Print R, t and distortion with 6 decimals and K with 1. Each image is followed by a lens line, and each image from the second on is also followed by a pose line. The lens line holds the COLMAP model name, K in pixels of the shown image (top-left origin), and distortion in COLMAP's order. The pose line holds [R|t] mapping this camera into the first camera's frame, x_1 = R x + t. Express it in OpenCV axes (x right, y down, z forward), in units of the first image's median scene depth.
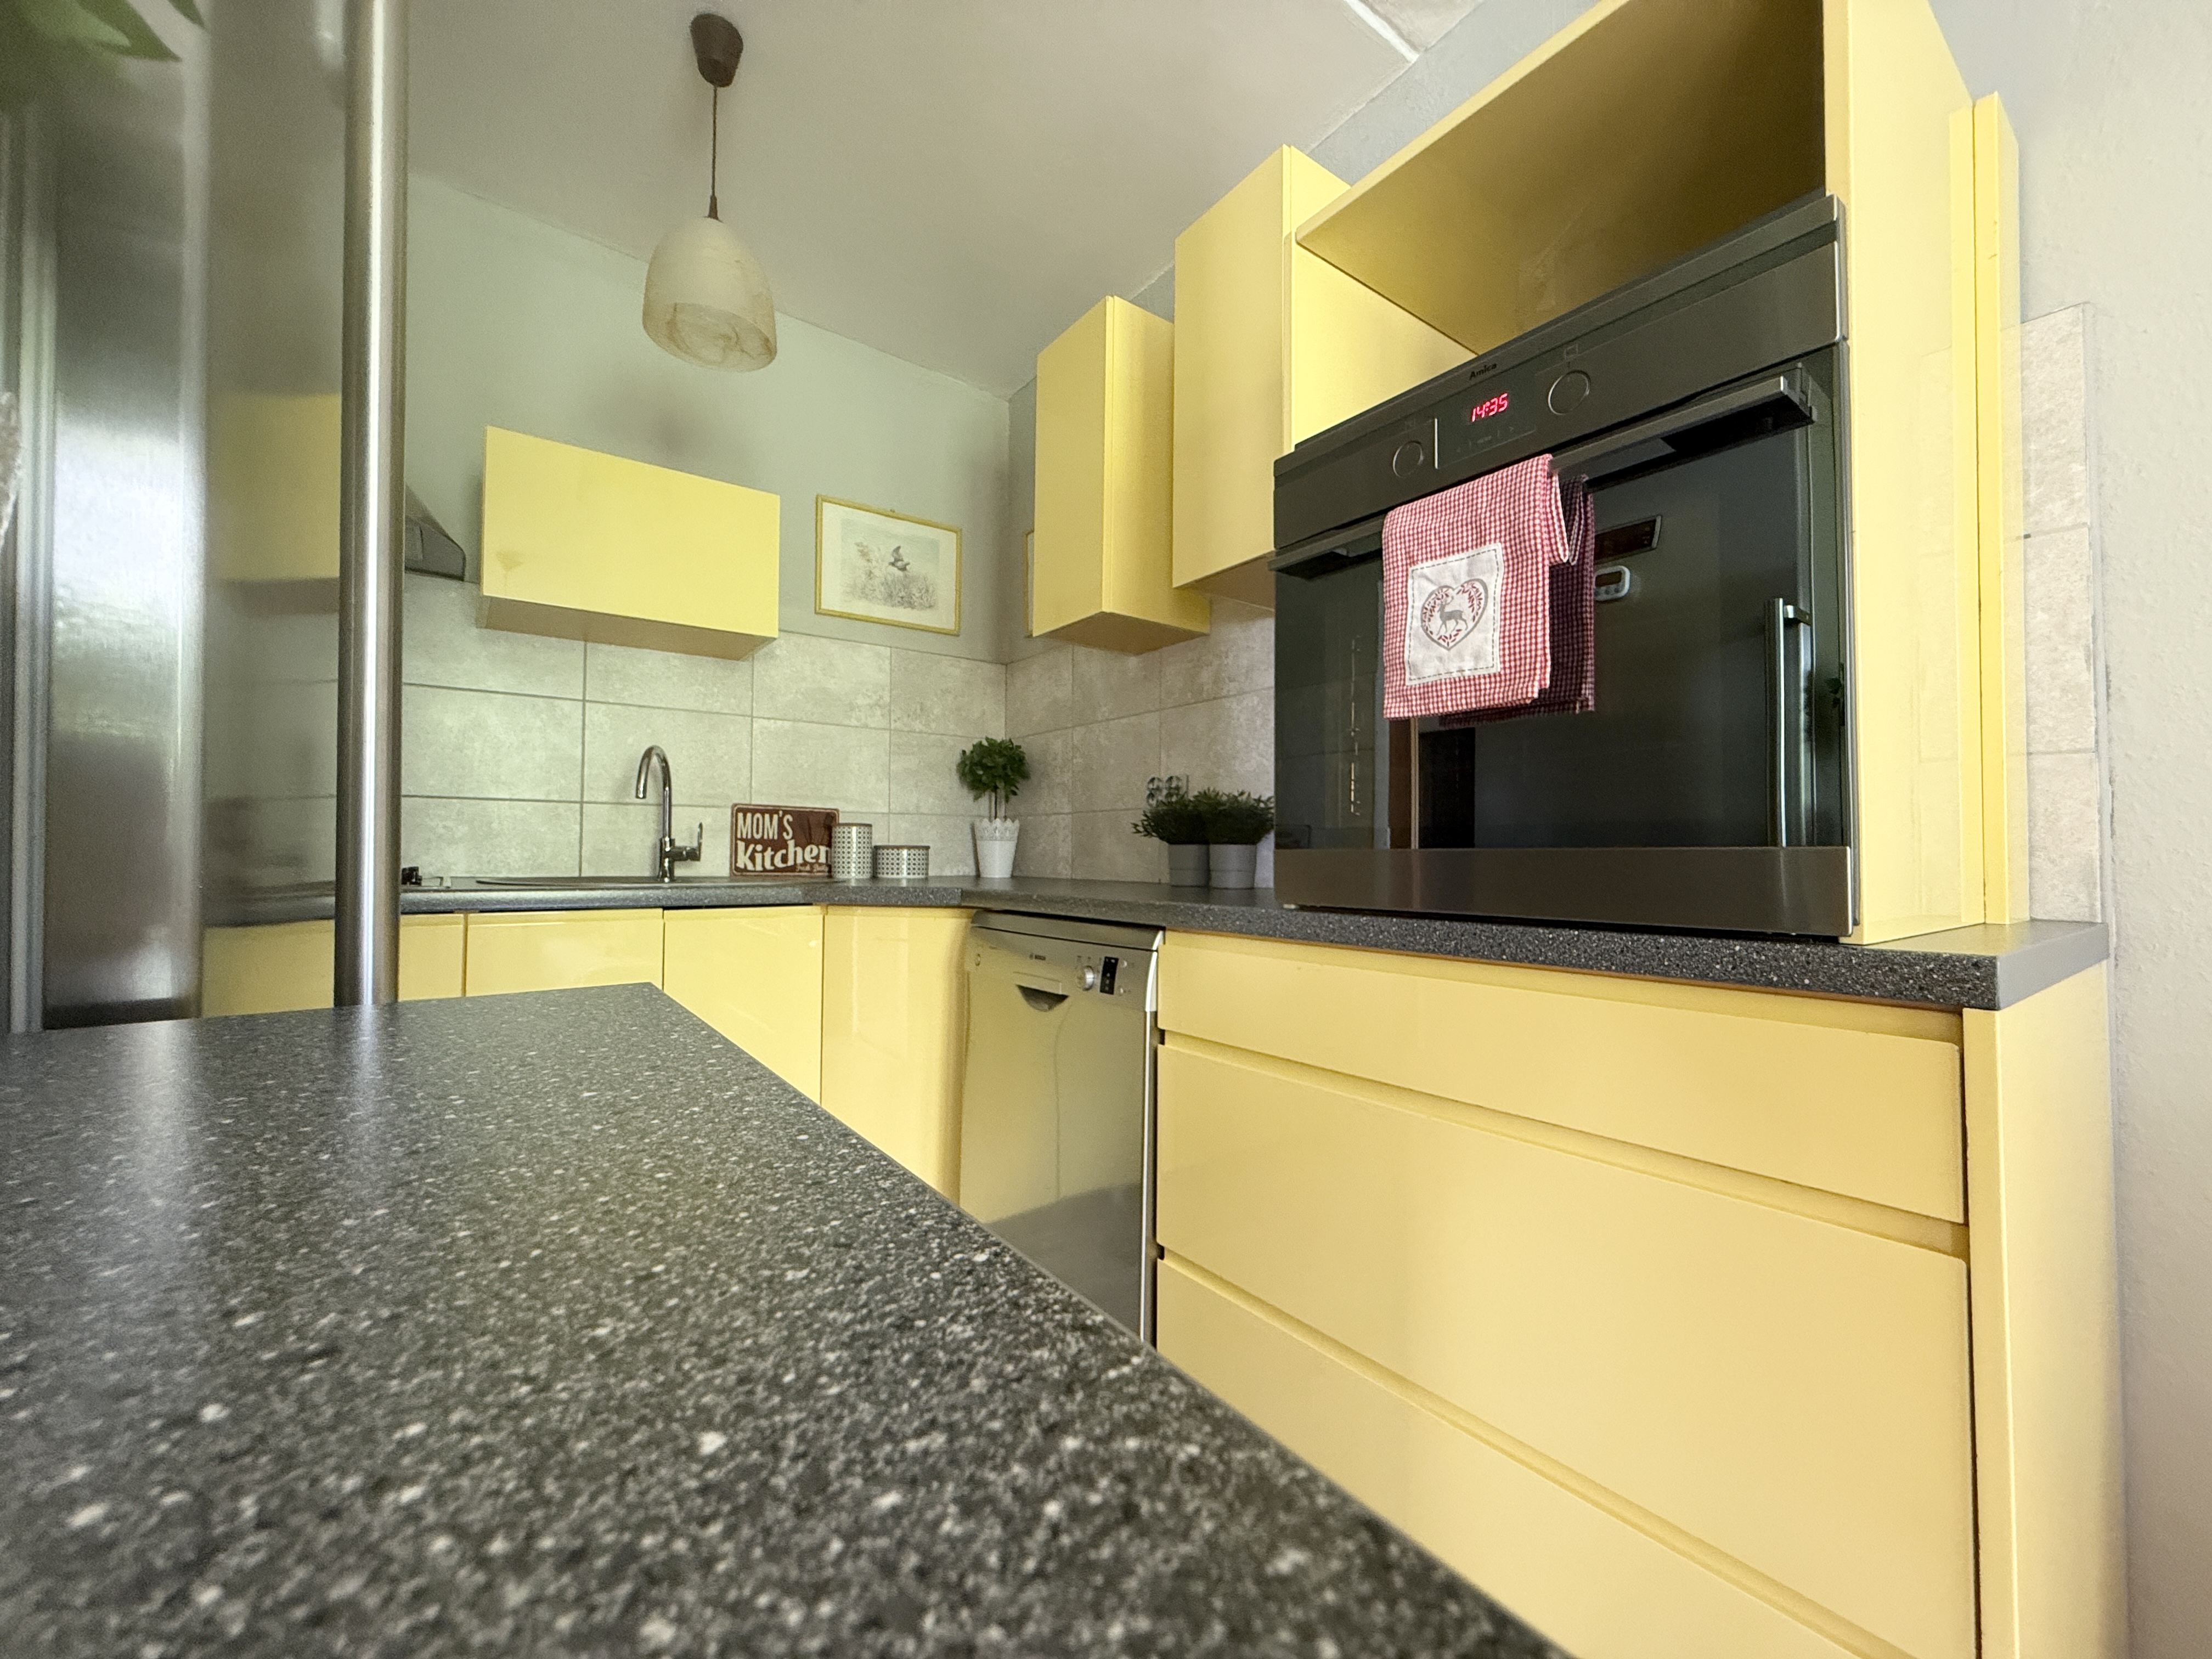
lens RADIAL K [[887.4, 0, 1104.2], [0, 887.4, 835.1], [0, 0, 1]] dist [-0.000357, -0.000376]
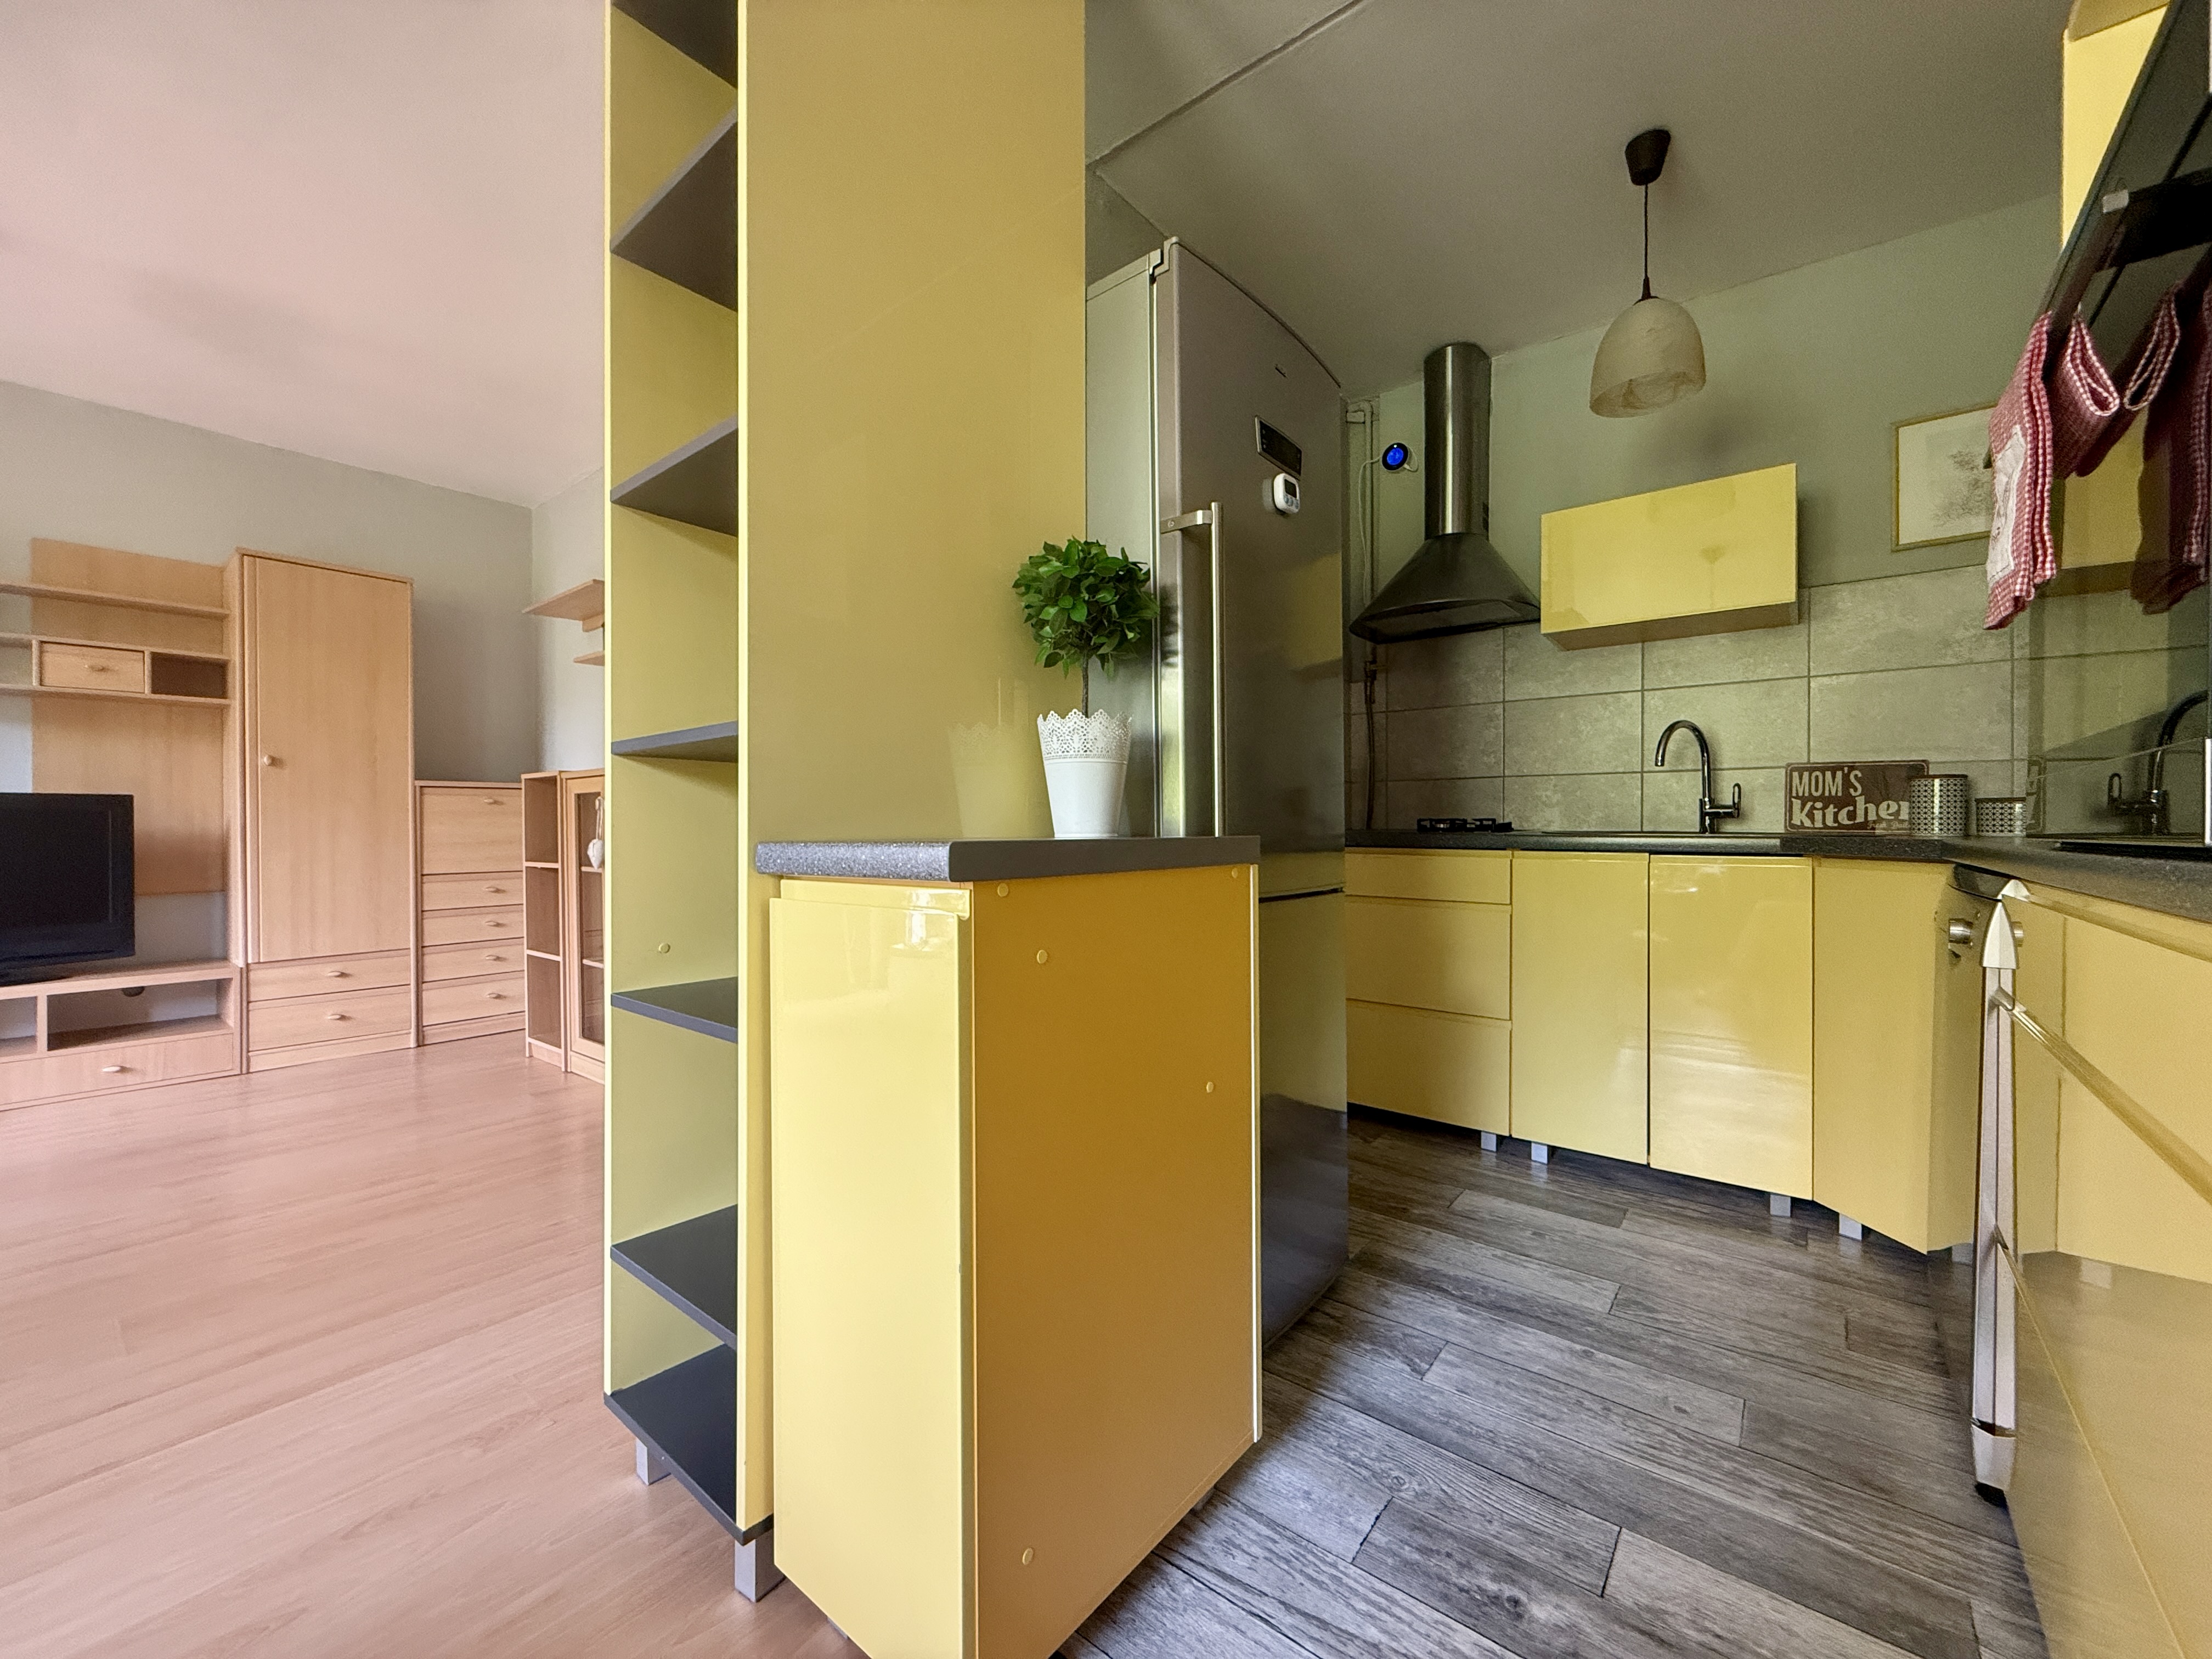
lens RADIAL K [[887.4, 0, 1104.2], [0, 887.4, 835.1], [0, 0, 1]] dist [-0.000357, -0.000376]
pose [[0.255251, 0.007339, -0.966847, 0.388145], [0.030958, 0.999396, 0.015759, 0.007403], [0.966379, -0.033955, 0.254869, -0.050776]]
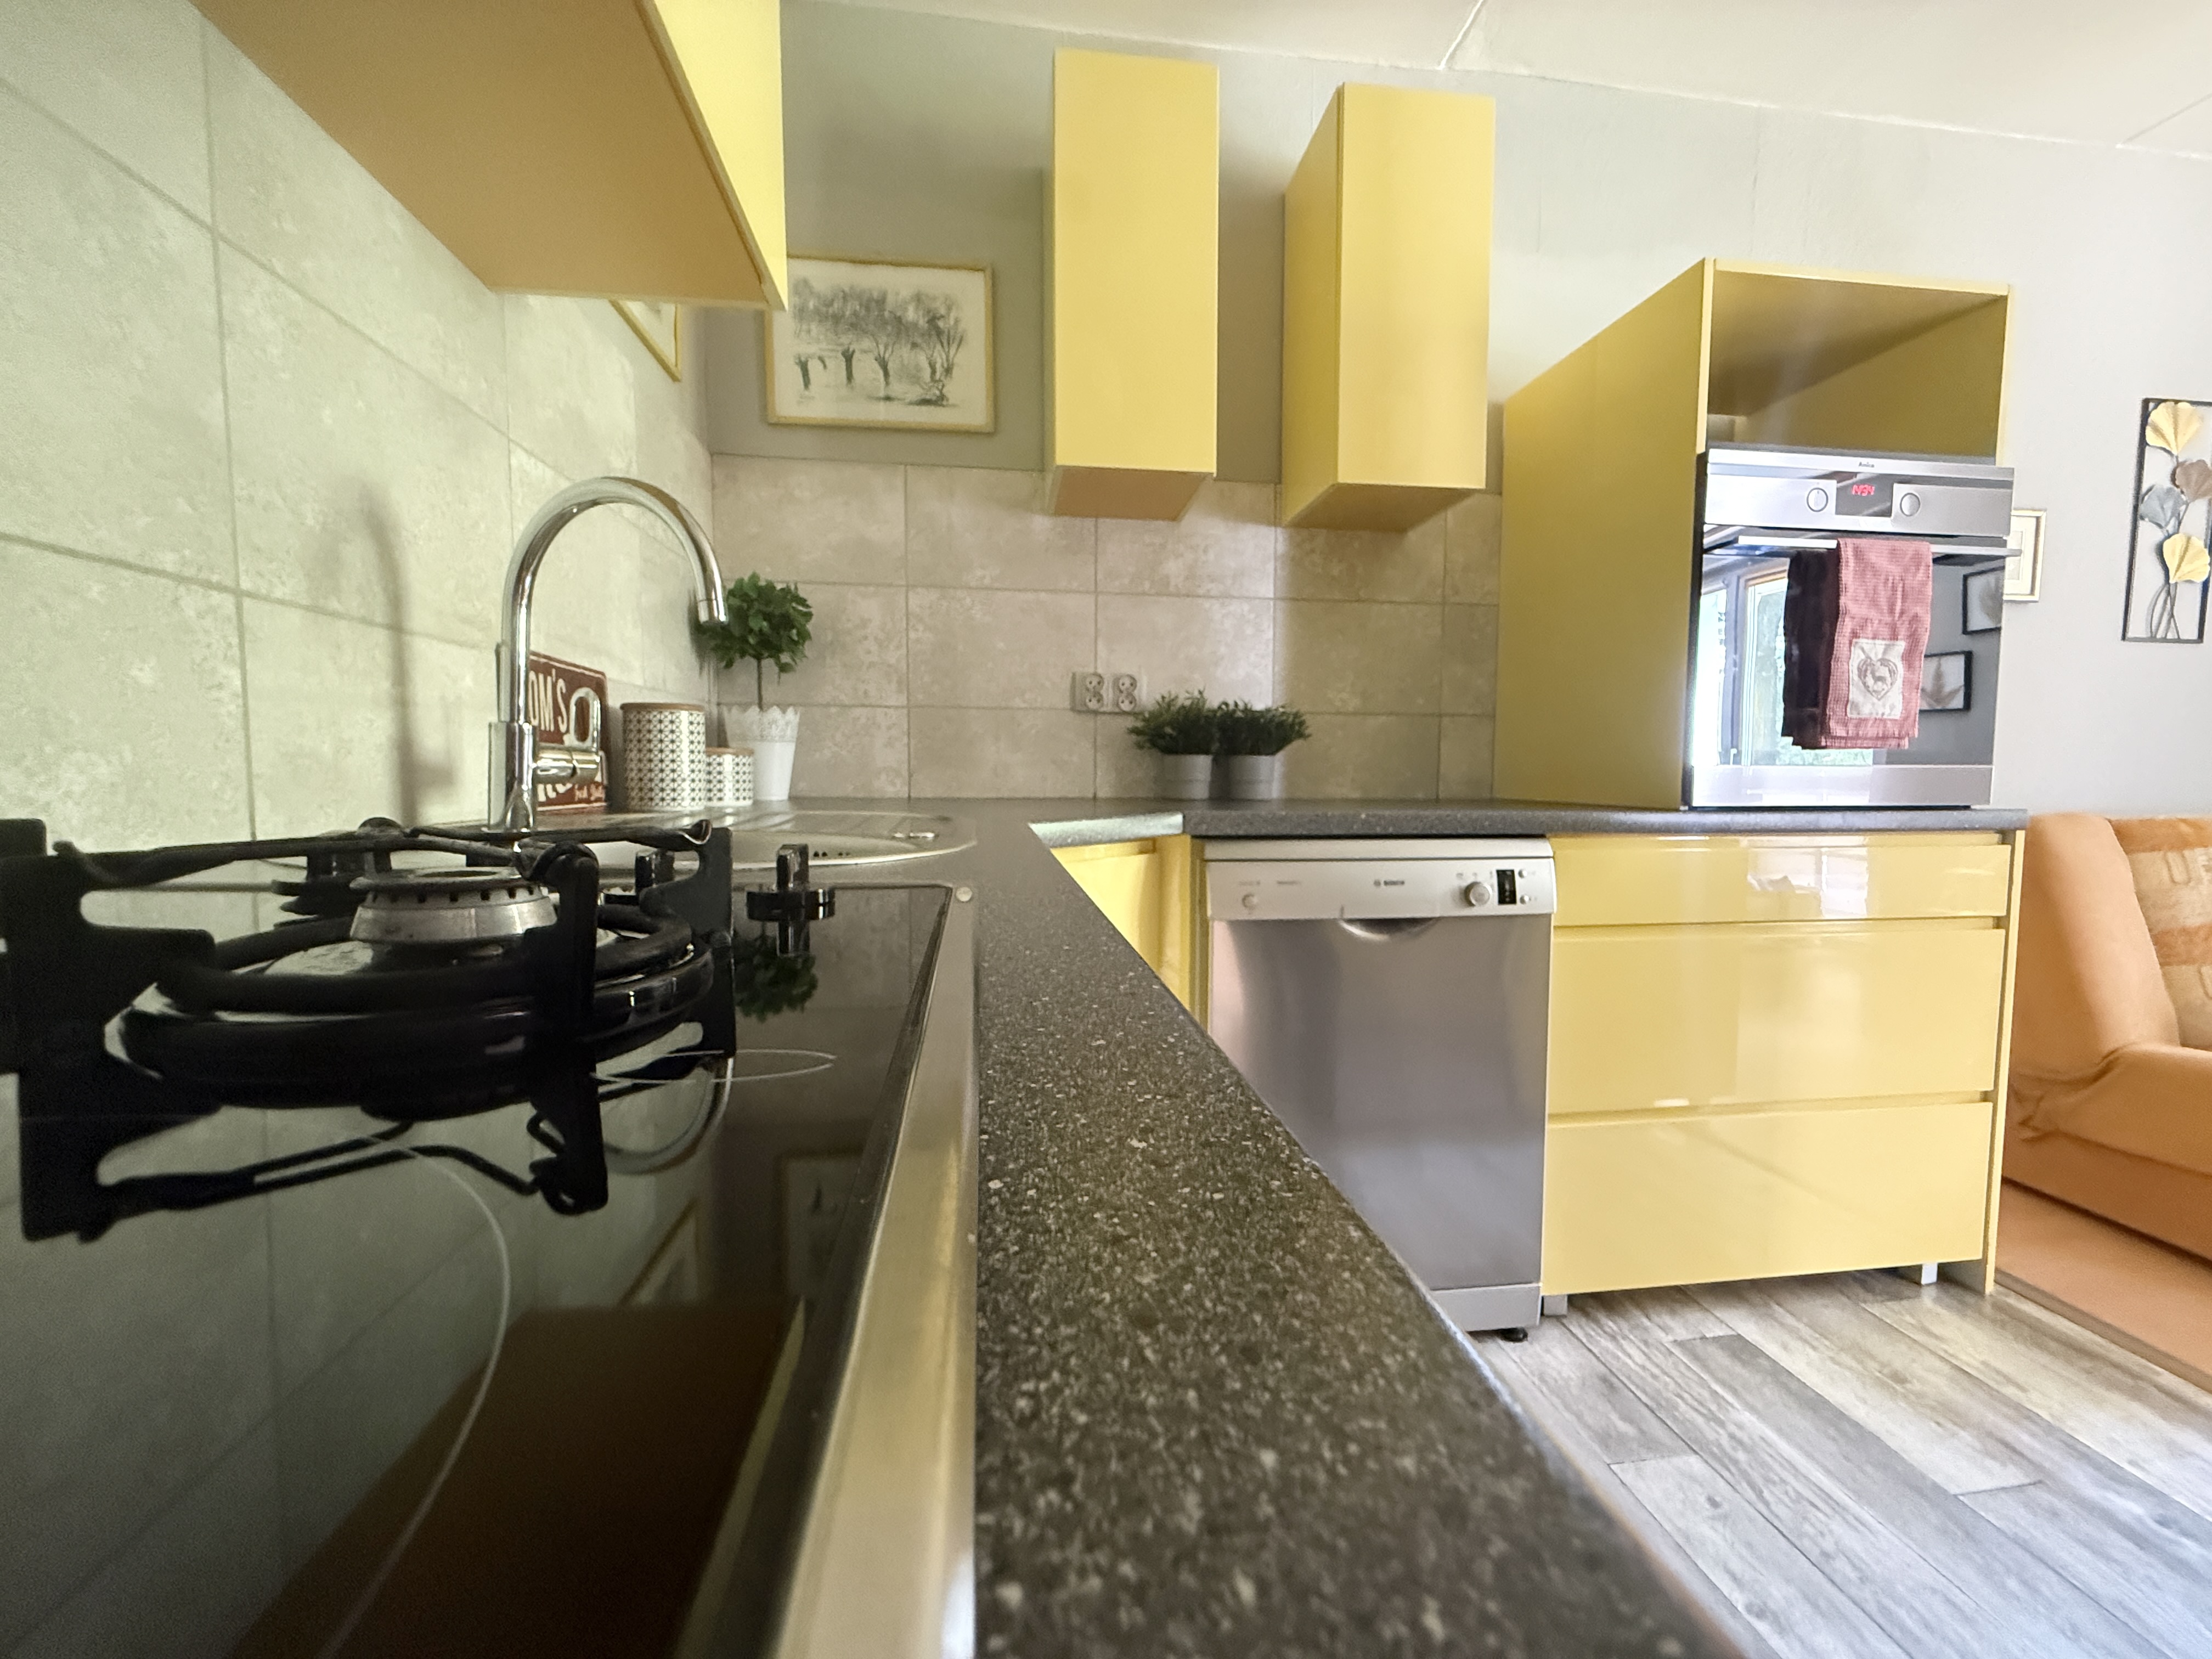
lens RADIAL K [[887.4, 0, 1104.2], [0, 887.4, 835.1], [0, 0, 1]] dist [-0.000357, -0.000376]
pose [[0.480642, -0.070916, 0.874045, -0.629178], [-0.023035, 0.995360, 0.093427, 0.008197], [-0.876614, -0.065039, 0.476778, 0.528296]]
